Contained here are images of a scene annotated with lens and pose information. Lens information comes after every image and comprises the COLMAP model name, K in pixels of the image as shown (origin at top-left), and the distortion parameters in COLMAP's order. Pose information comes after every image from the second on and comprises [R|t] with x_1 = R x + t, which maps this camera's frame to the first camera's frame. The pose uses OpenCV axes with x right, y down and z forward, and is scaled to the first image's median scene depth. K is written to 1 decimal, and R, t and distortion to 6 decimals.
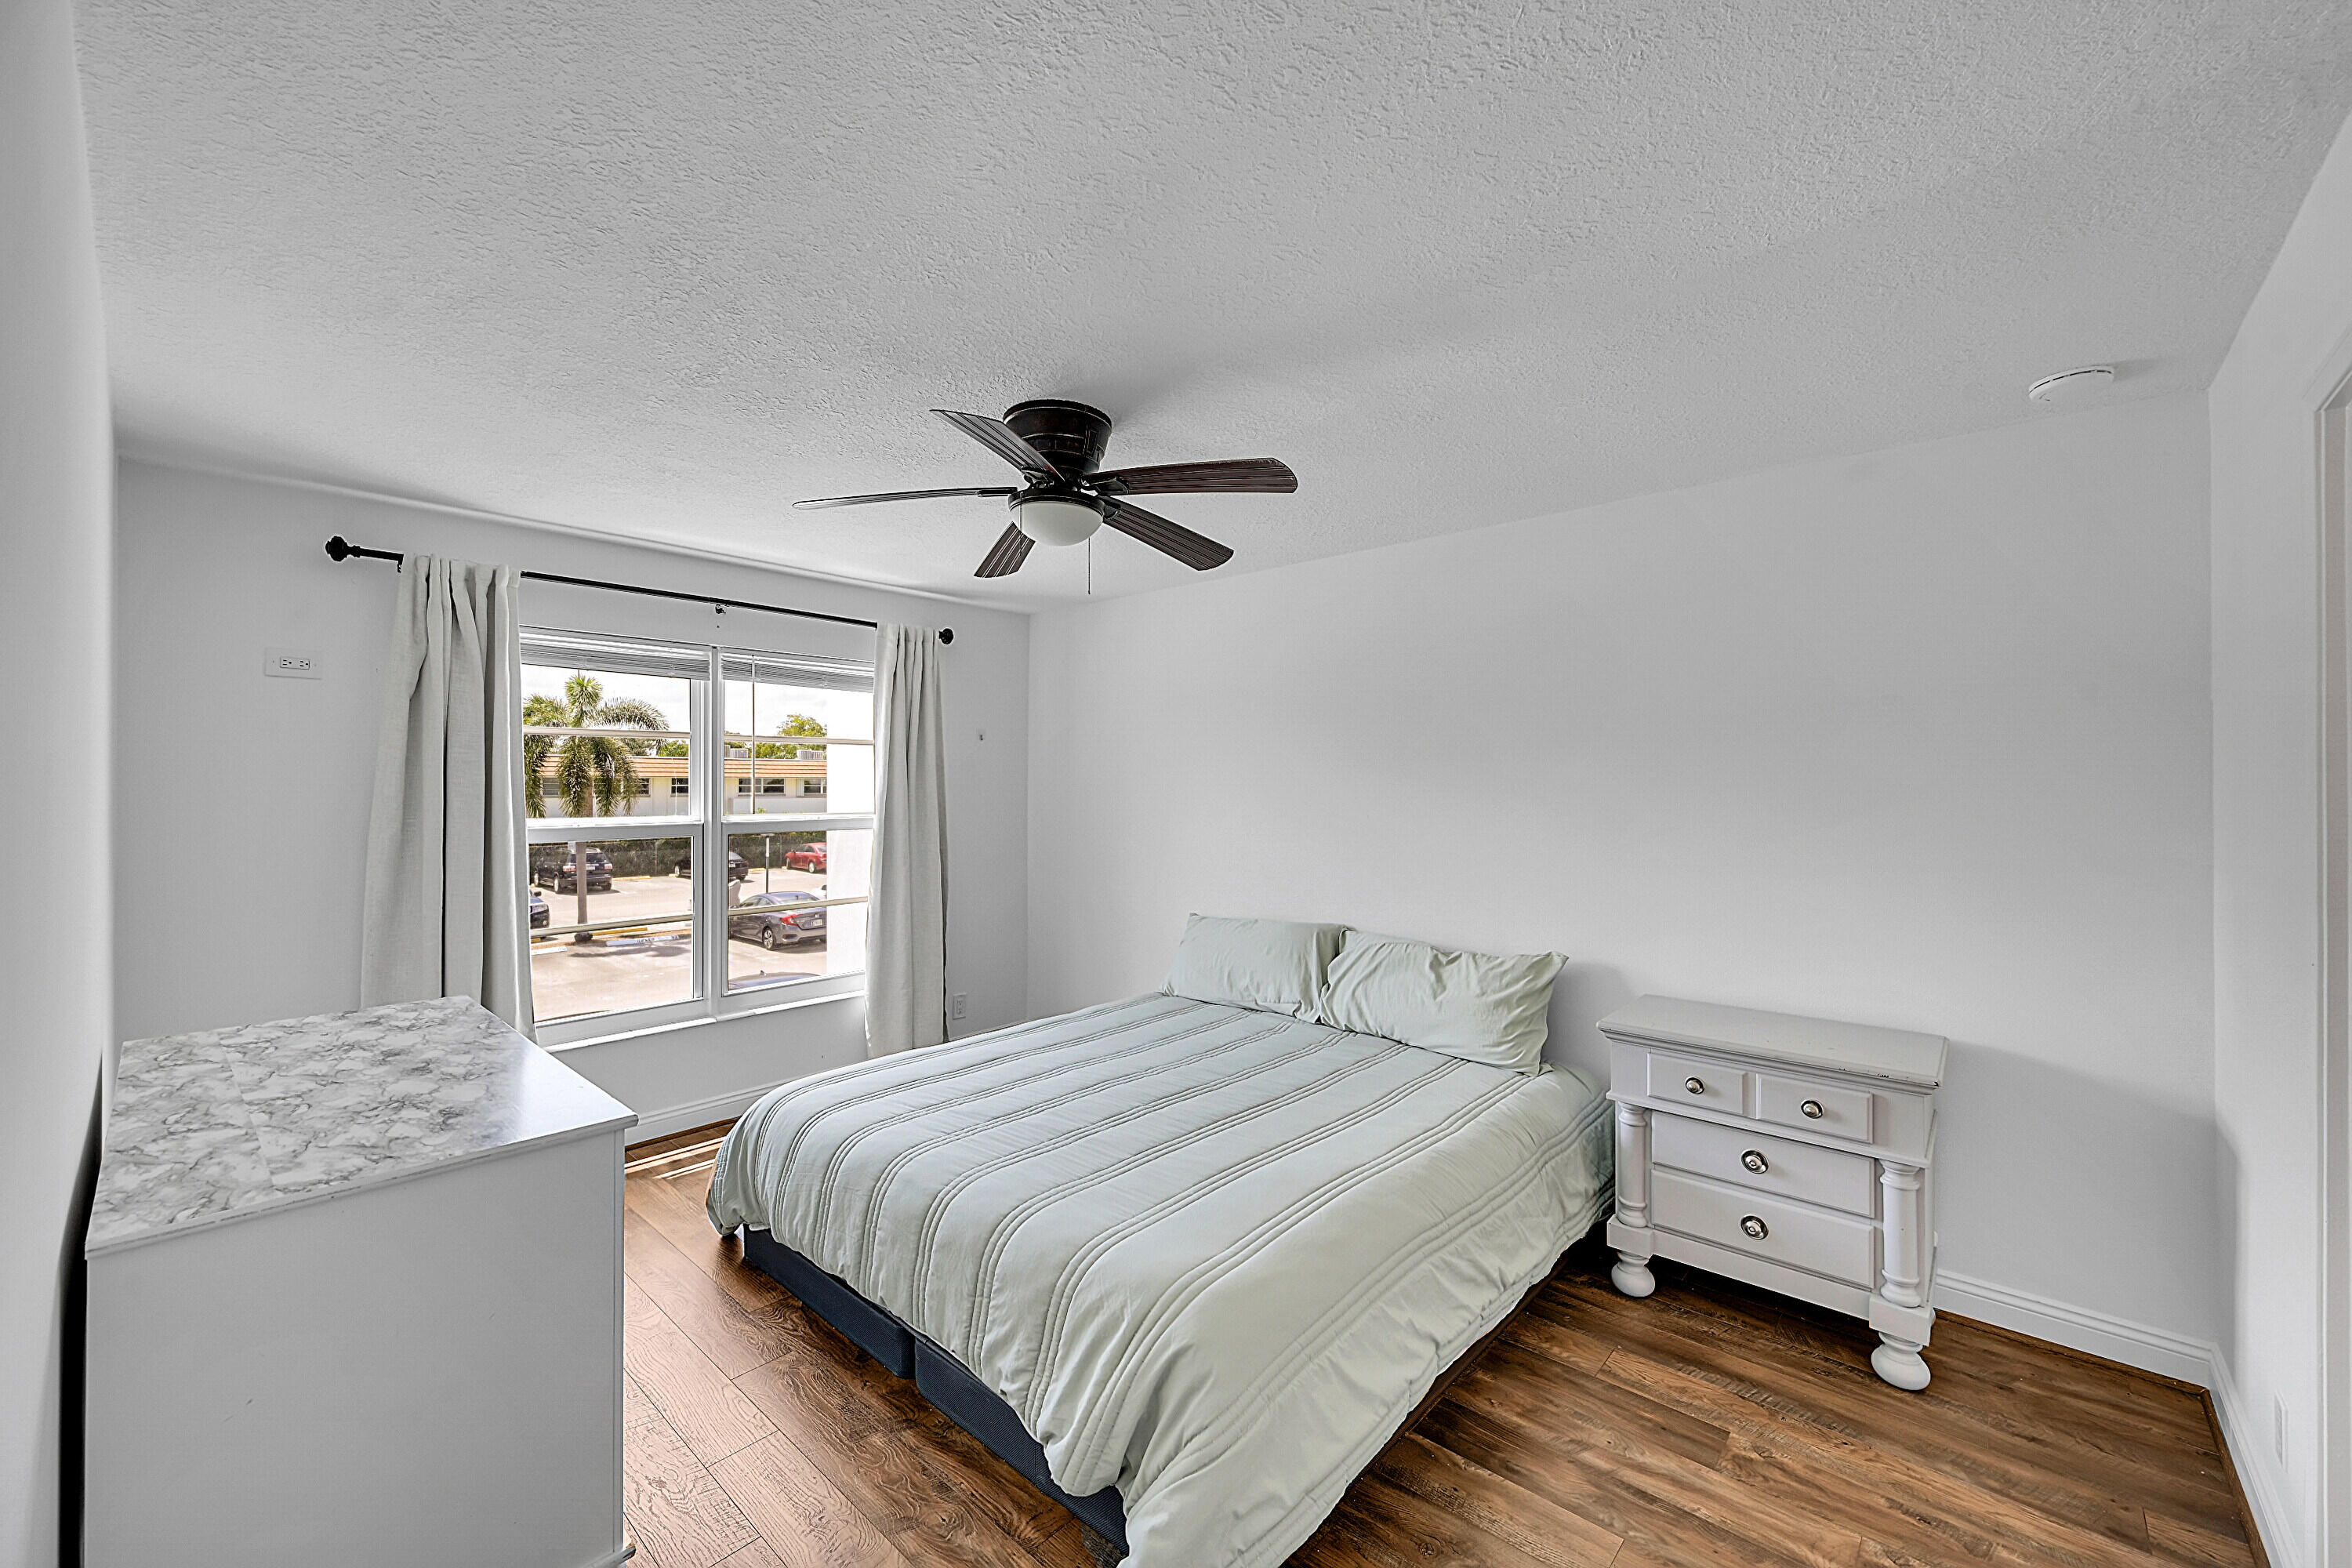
lens RADIAL K [[924.5, 0, 1183.7], [0, 924.5, 788.2], [0, 0, 1]] dist [0.000141, 0.000123]
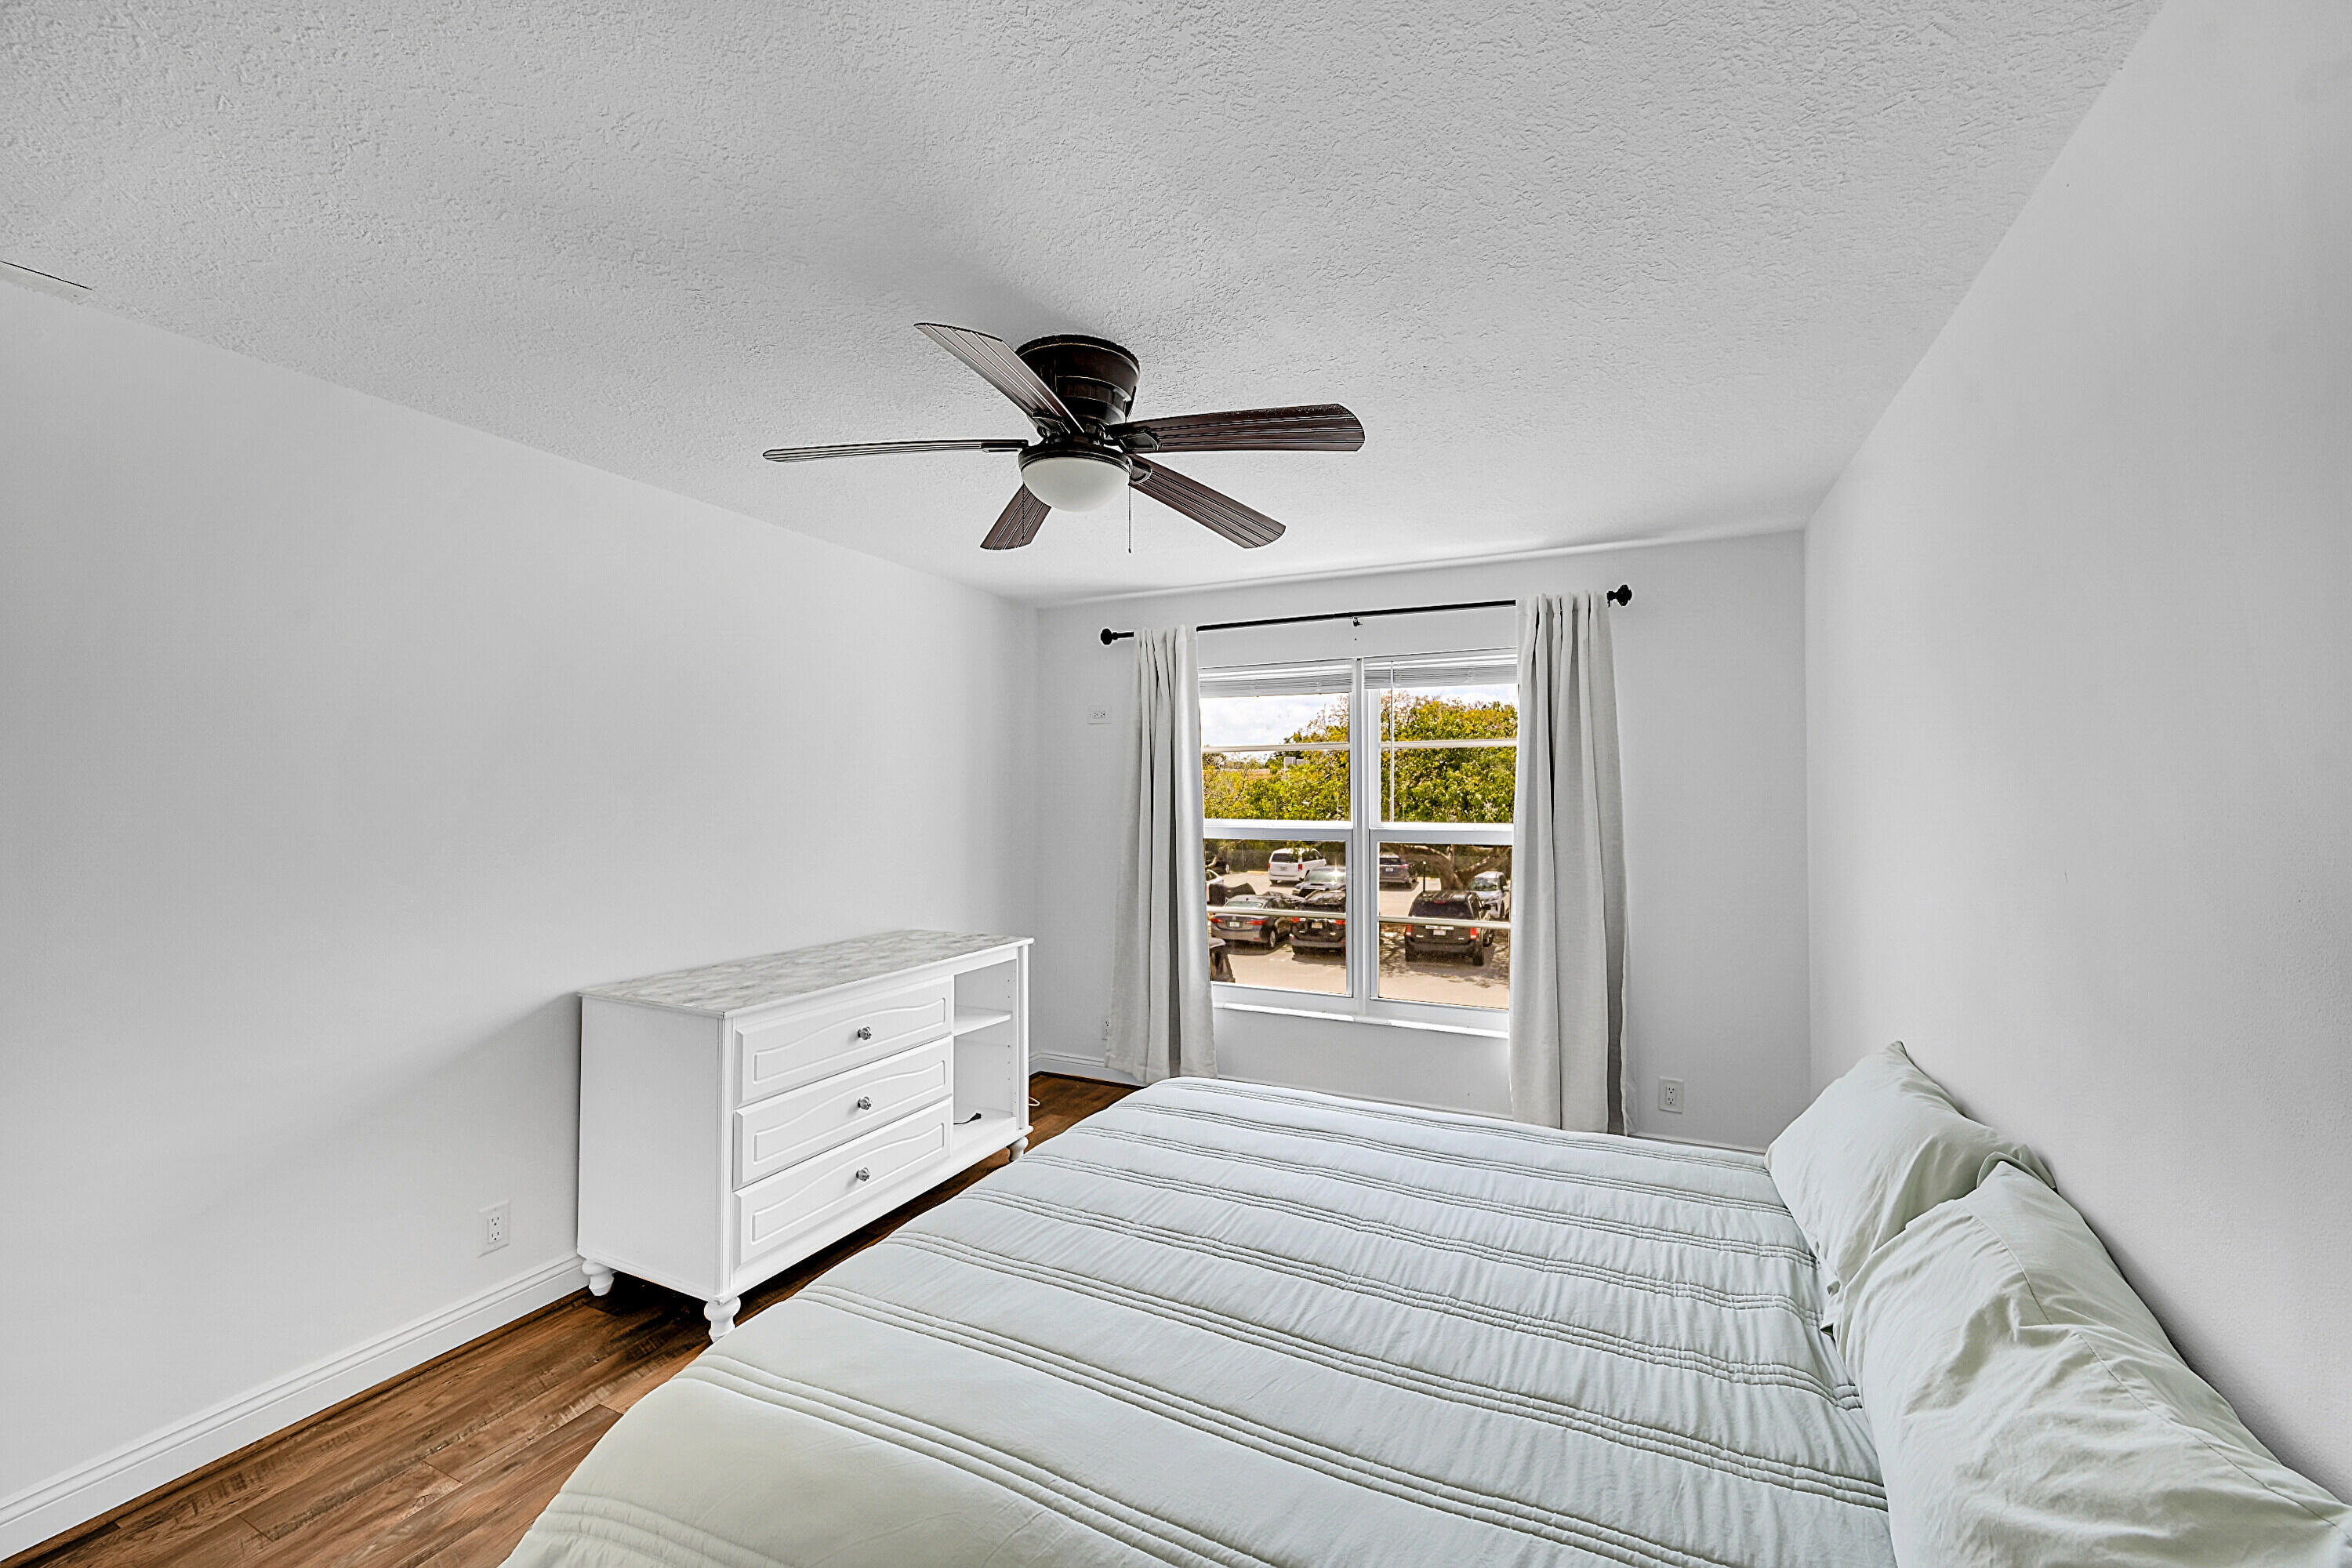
lens RADIAL K [[924.5, 0, 1193.3], [0, 924.5, 782.0], [0, 0, 1]] dist [0.000141, 0.000123]
pose [[0.287998, -0.012219, -0.957553, 0.490481], [-0.002065, 0.999908, -0.013381, -0.000839], [0.957629, 0.005831, 0.287946, 0.598434]]
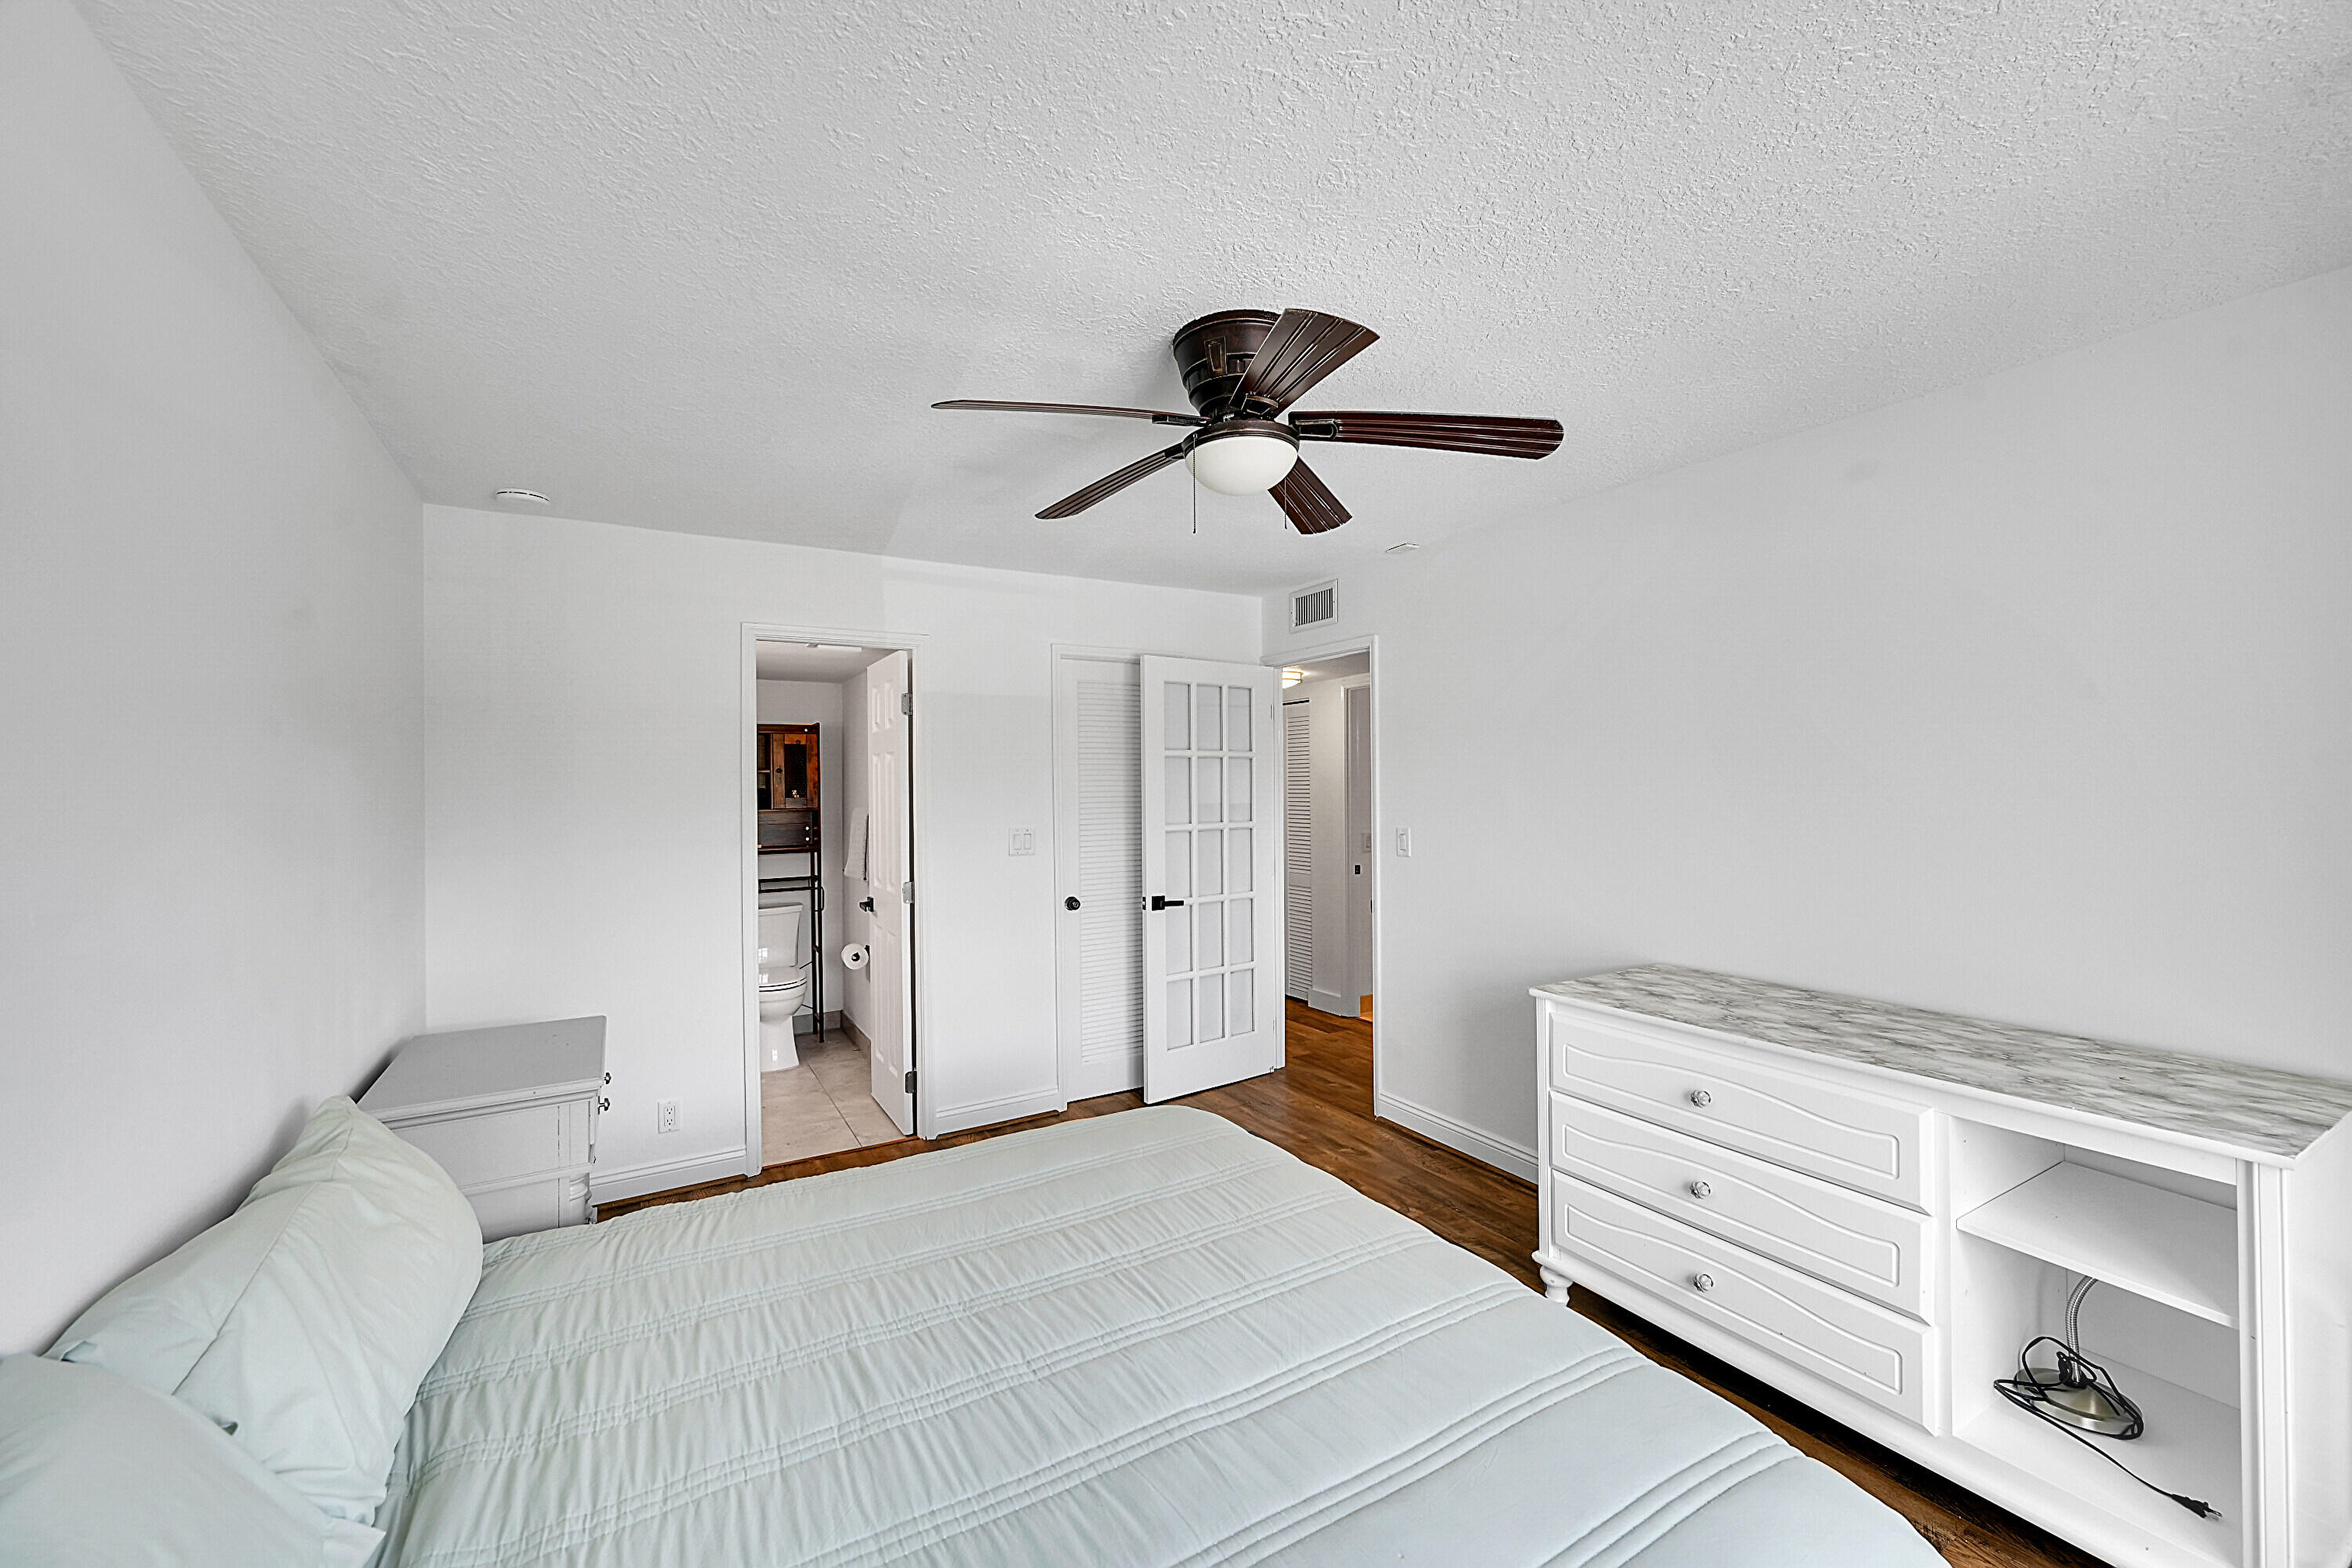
lens RADIAL K [[924.5, 0, 1179.8], [0, 924.5, 781.9], [0, 0, 1]] dist [0.000141, 0.000123]
pose [[-0.951302, 0.013639, 0.307957, -0.244377], [0.012561, 0.999906, -0.005483, -0.001901], [-0.308003, -0.001348, -0.951384, 1.259166]]
